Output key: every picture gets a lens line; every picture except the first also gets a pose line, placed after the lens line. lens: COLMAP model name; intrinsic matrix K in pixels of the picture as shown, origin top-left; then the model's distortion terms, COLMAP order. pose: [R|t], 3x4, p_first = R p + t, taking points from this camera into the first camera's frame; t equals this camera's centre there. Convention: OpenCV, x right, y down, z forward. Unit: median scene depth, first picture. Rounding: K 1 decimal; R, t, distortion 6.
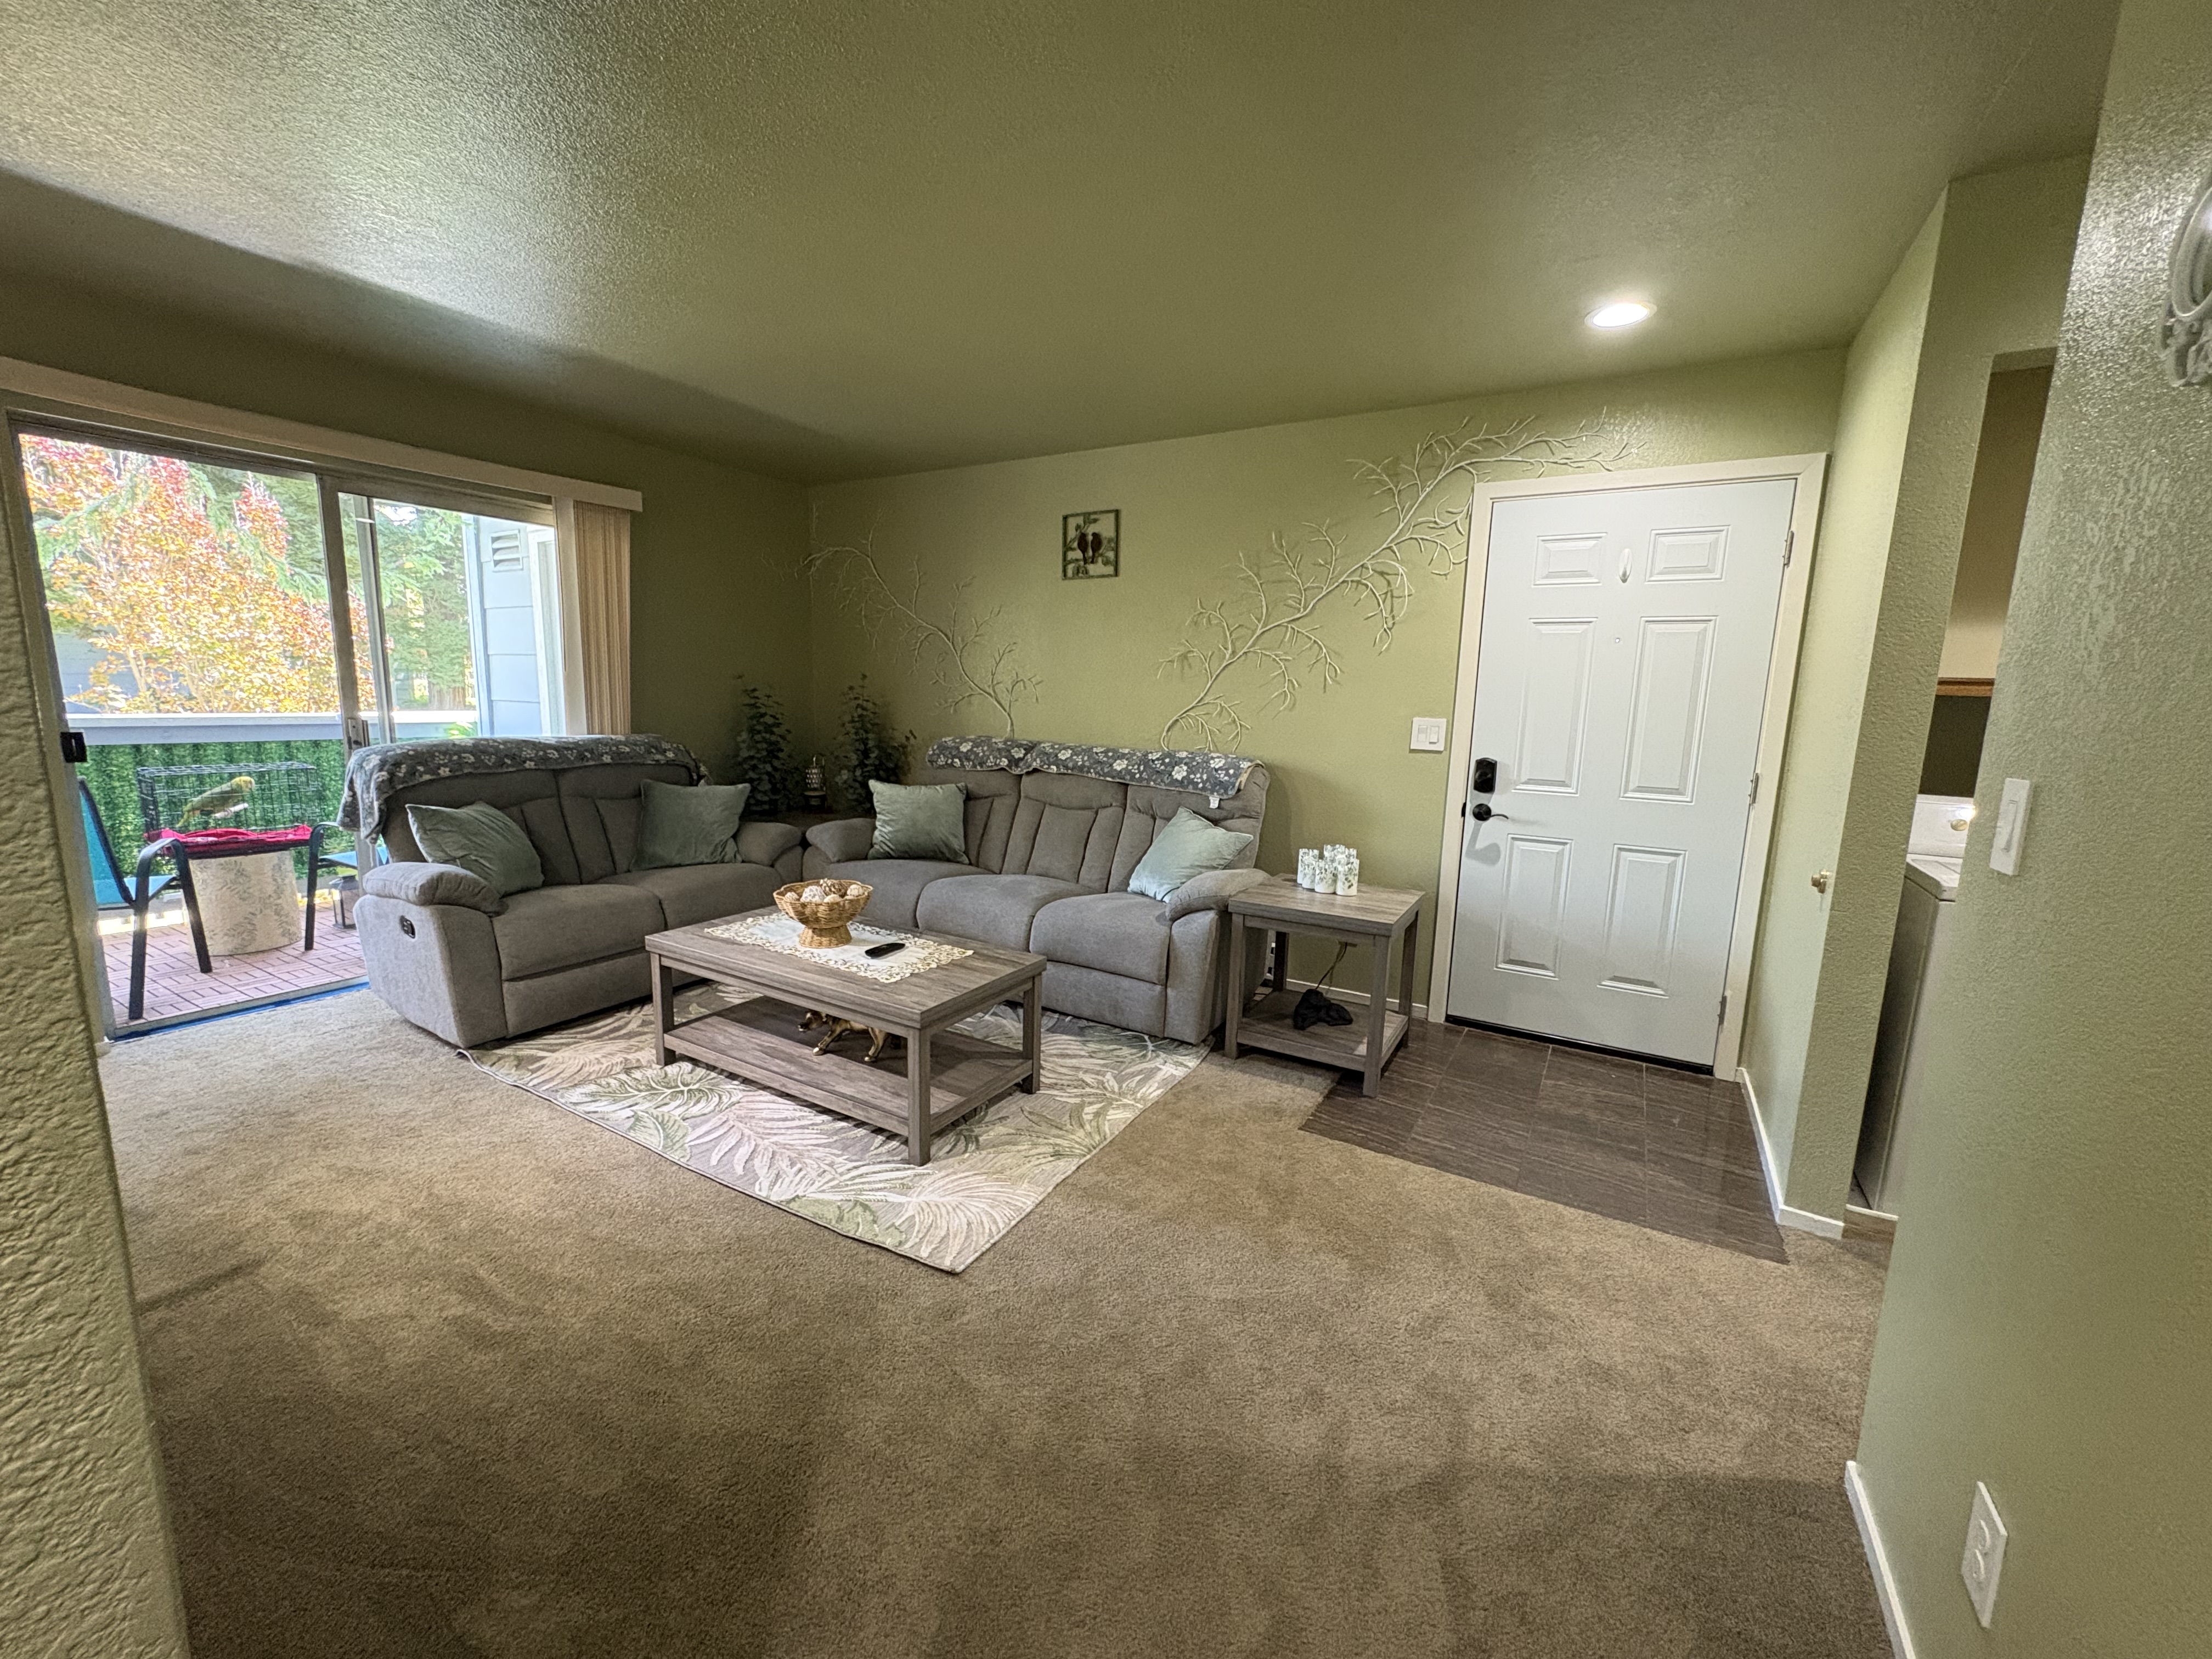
lens RADIAL K [[884.9, 0, 1107.8], [0, 884.9, 828.8], [0, 0, 1]] dist [-0.000939, 0.000907]
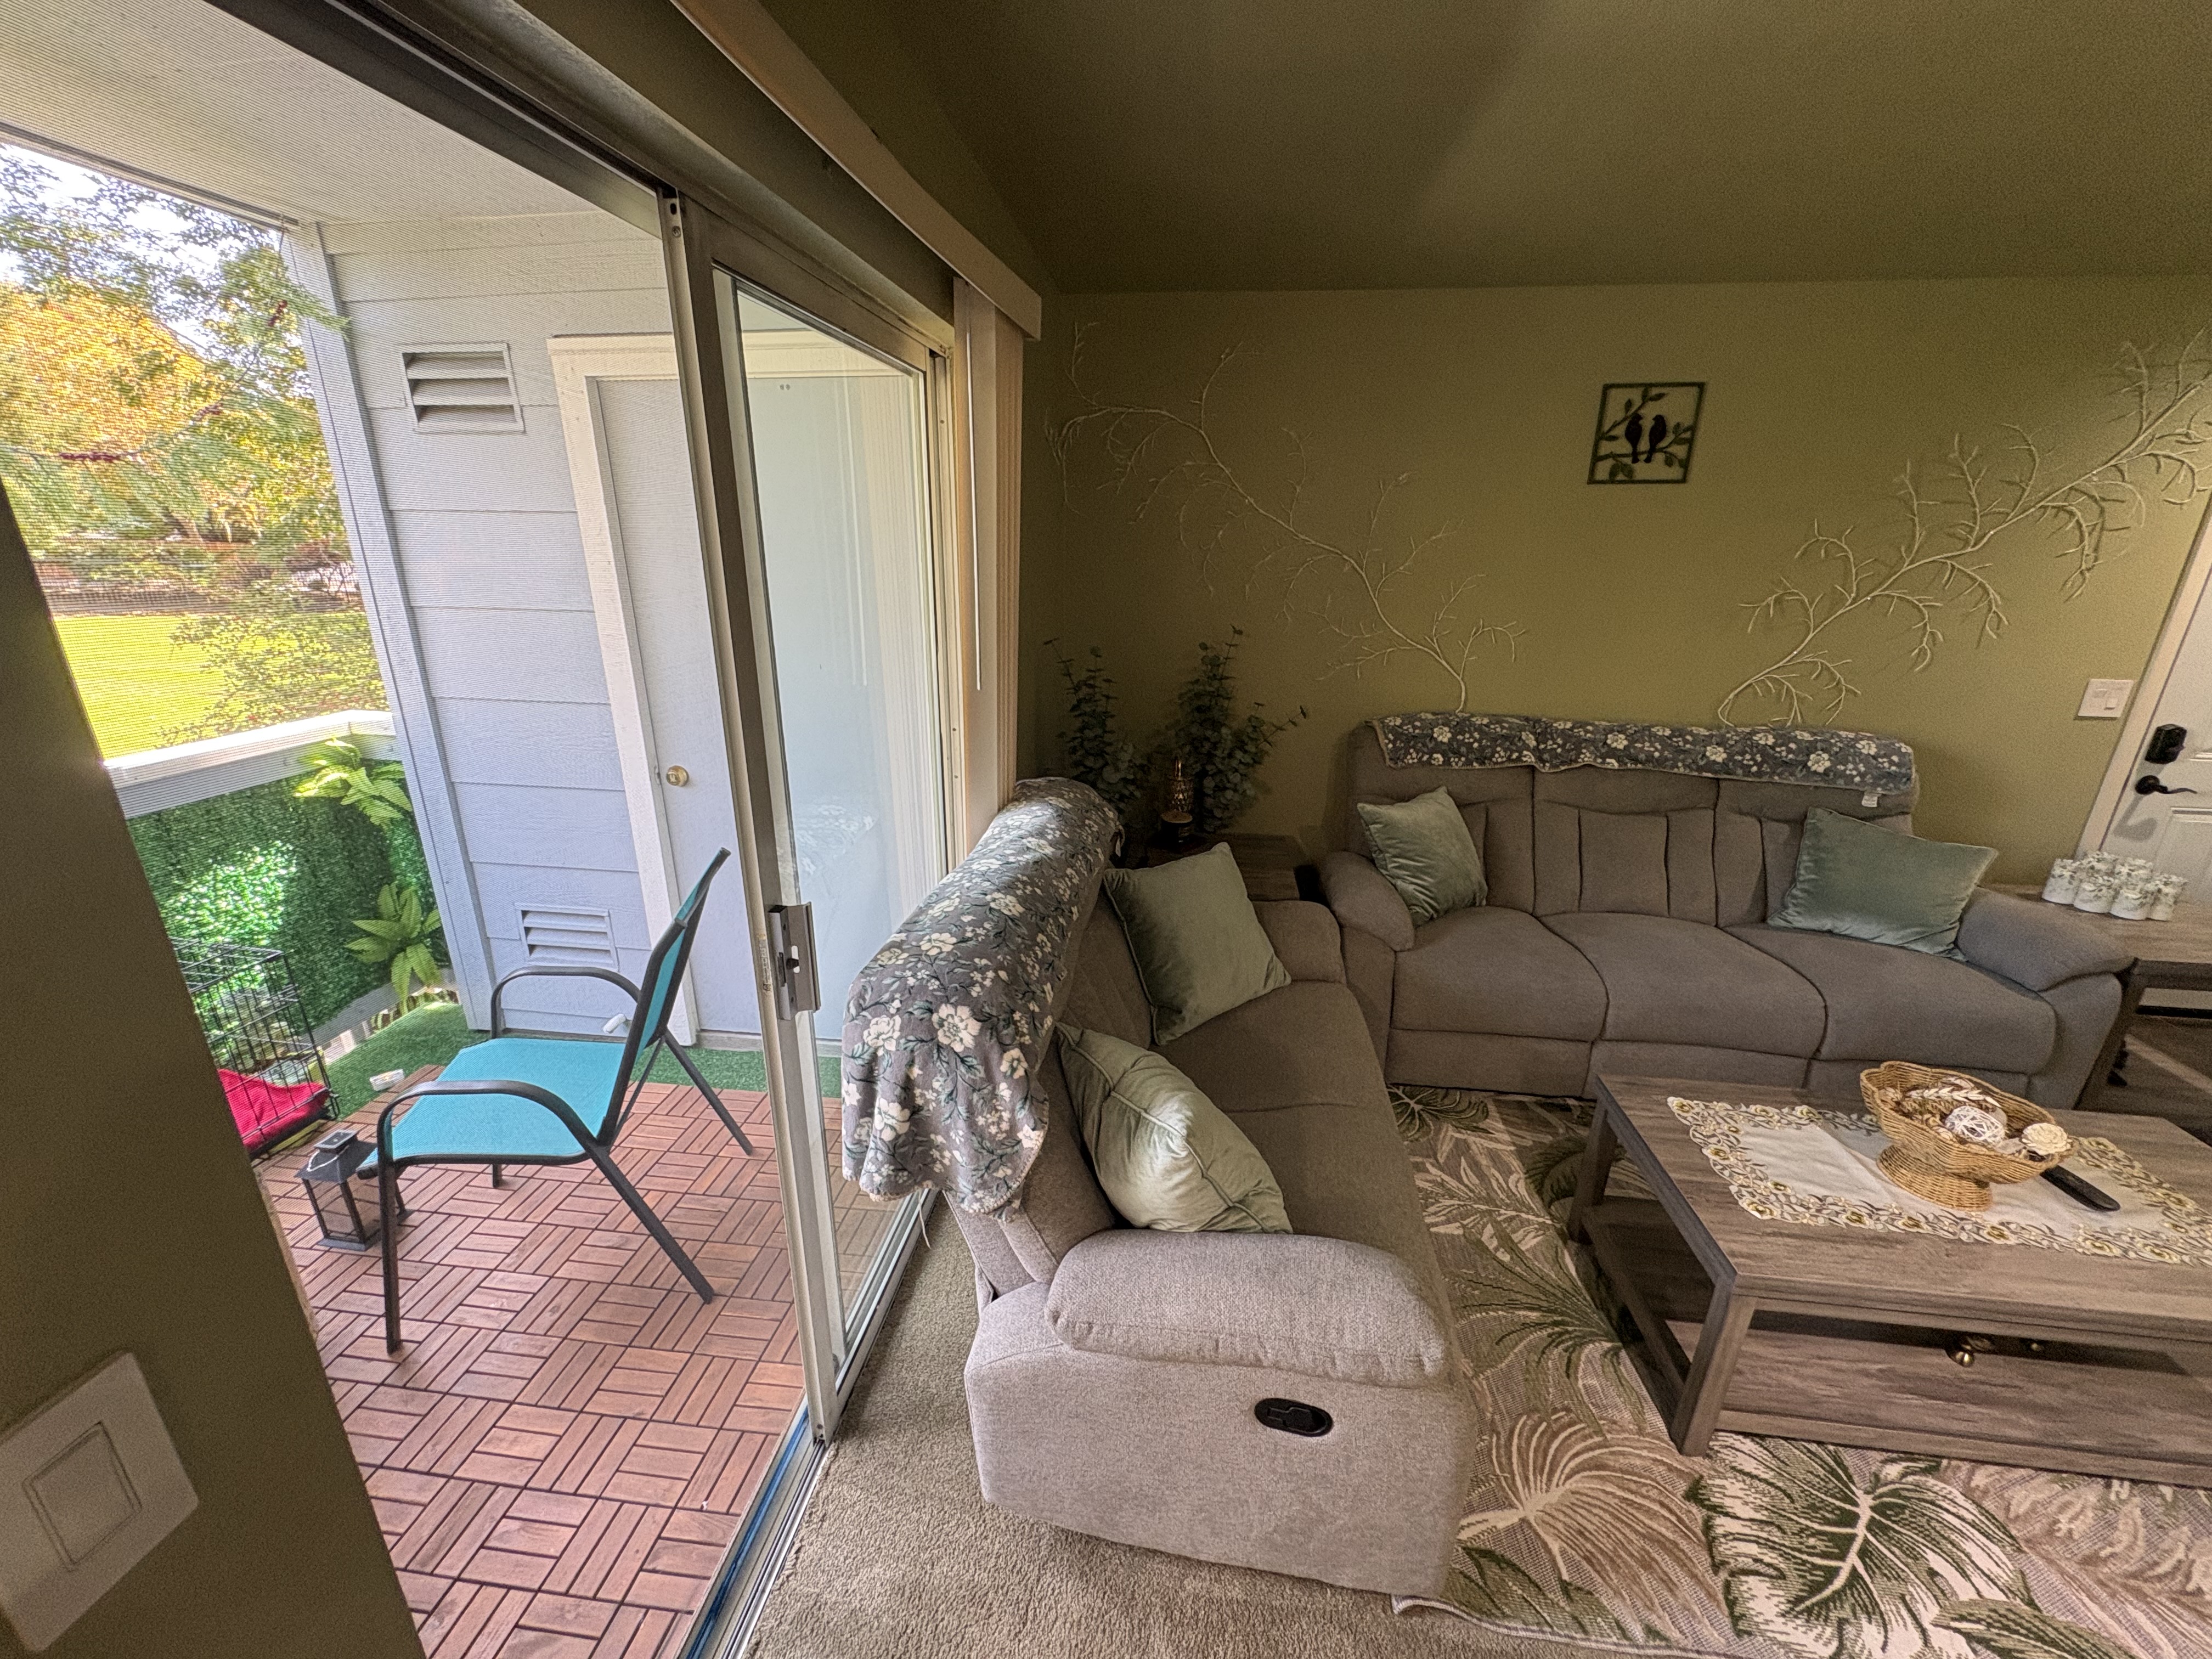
lens RADIAL K [[884.9, 0, 1103.6], [0, 884.9, 827.8], [0, 0, 1]] dist [-0.000939, 0.000907]
pose [[0.916159, -0.143789, 0.374134, -0.799986], [0.075206, 0.978527, 0.191911, -0.206985], [-0.393695, -0.147684, 0.907300, 0.555873]]
